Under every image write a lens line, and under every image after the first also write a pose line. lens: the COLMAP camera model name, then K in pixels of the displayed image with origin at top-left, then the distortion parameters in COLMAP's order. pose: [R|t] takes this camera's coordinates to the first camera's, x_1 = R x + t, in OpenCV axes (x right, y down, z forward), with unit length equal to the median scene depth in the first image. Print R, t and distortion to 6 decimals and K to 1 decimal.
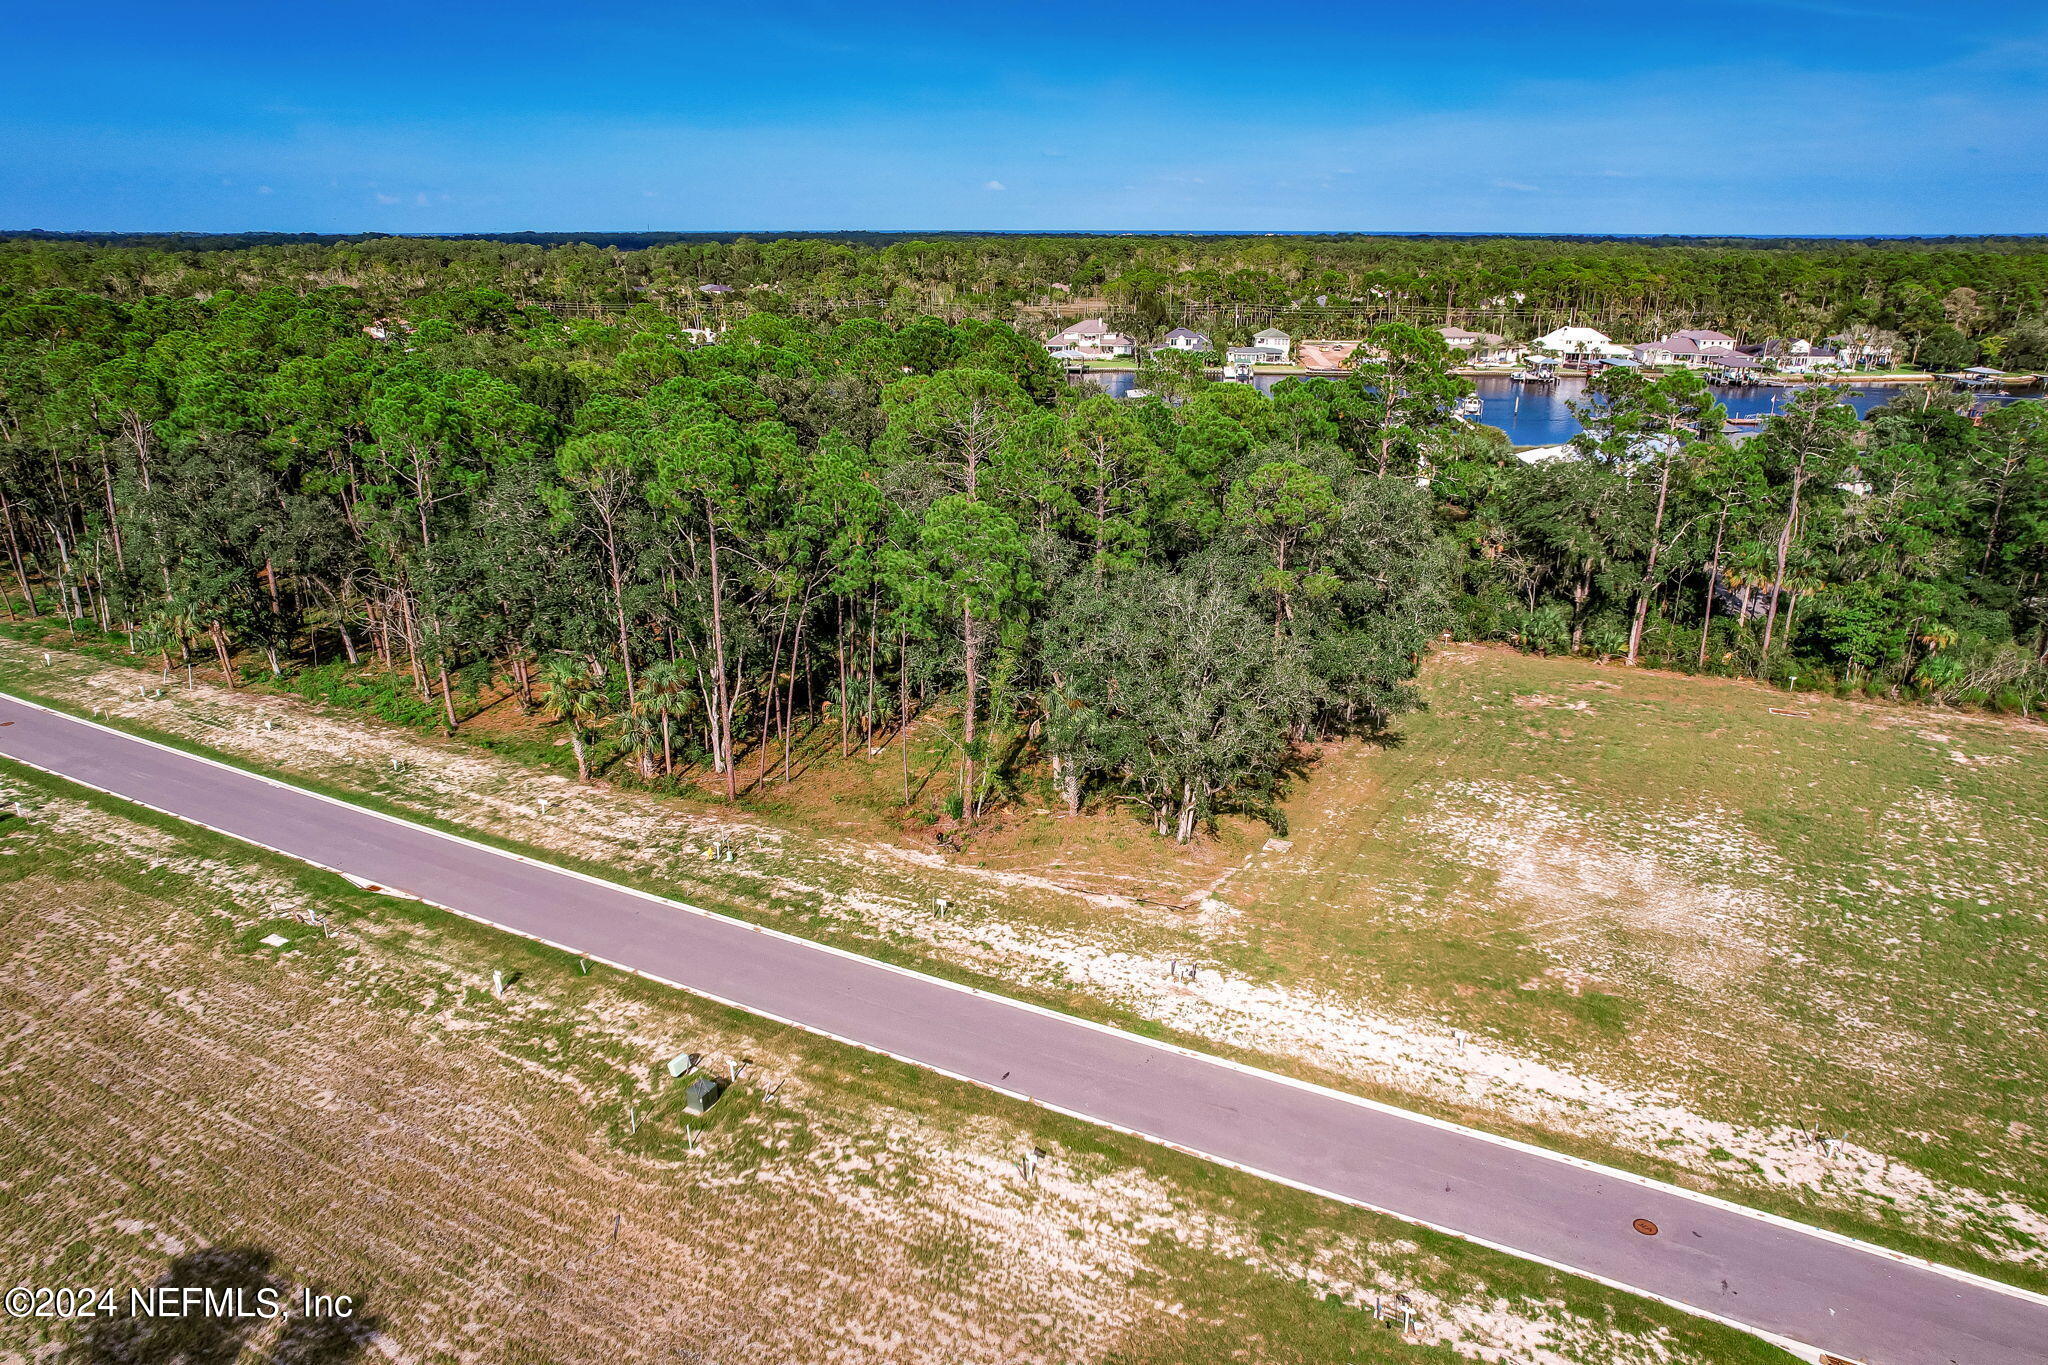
lens RADIAL K [[1298.2, 0, 1018.7], [0, 1298.2, 685.3], [0, 0, 1]] dist [-0.052079, 0.033550]
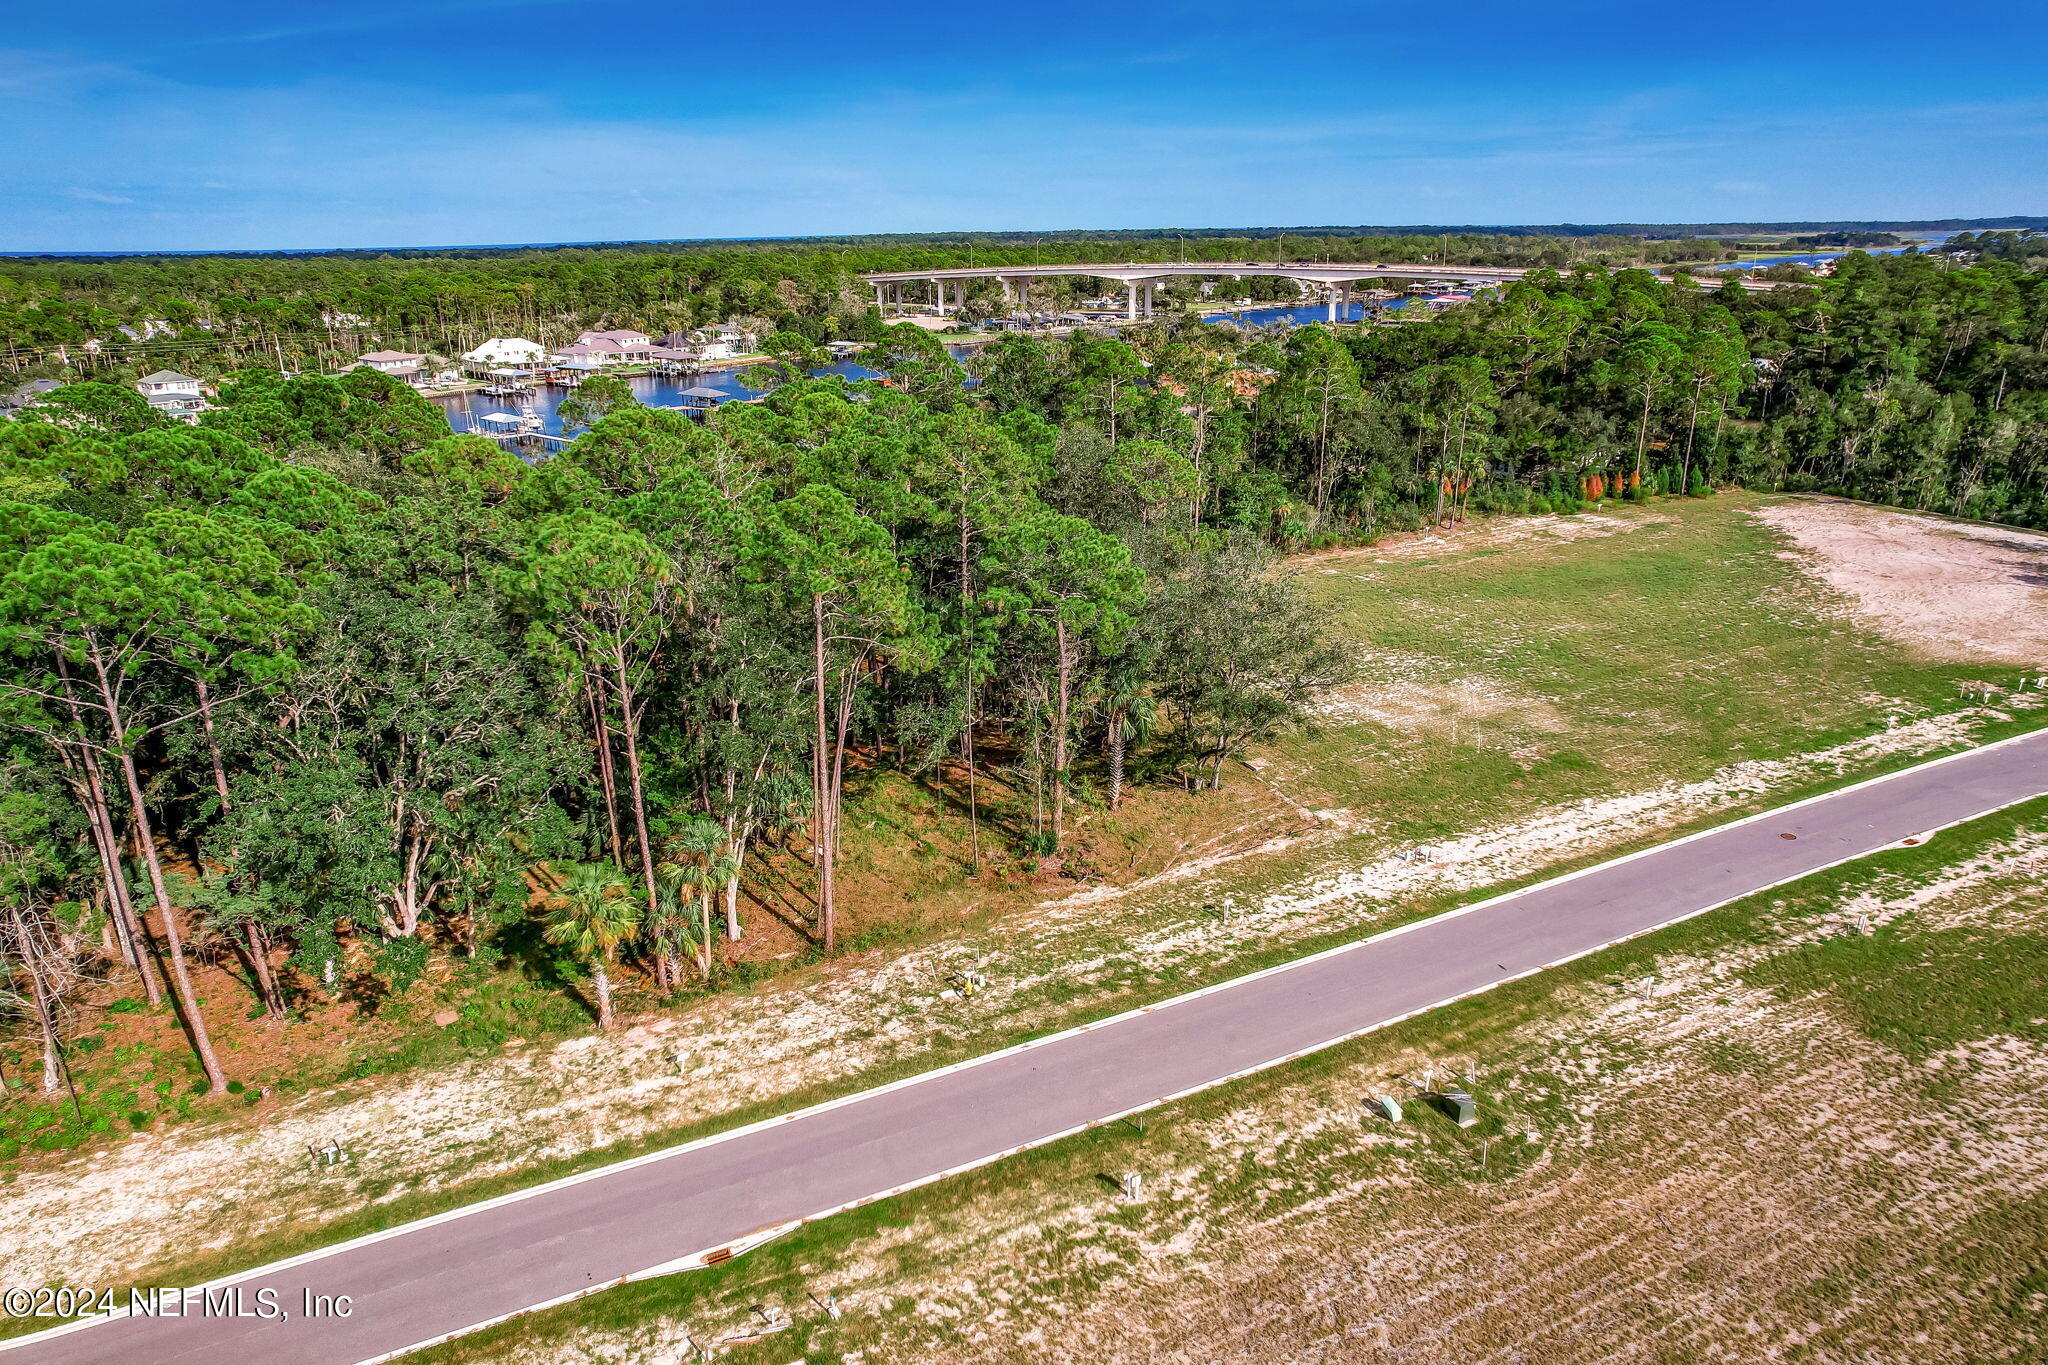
lens RADIAL K [[1298.2, 0, 1018.8], [0, 1298.2, 684.8], [0, 0, 1]] dist [-0.052079, 0.033550]
pose [[0.600261, -0.277066, 0.750281, -1.055416], [0.284986, 0.950602, 0.123038, -0.198258], [-0.747308, 0.139965, 0.649570, 0.545404]]
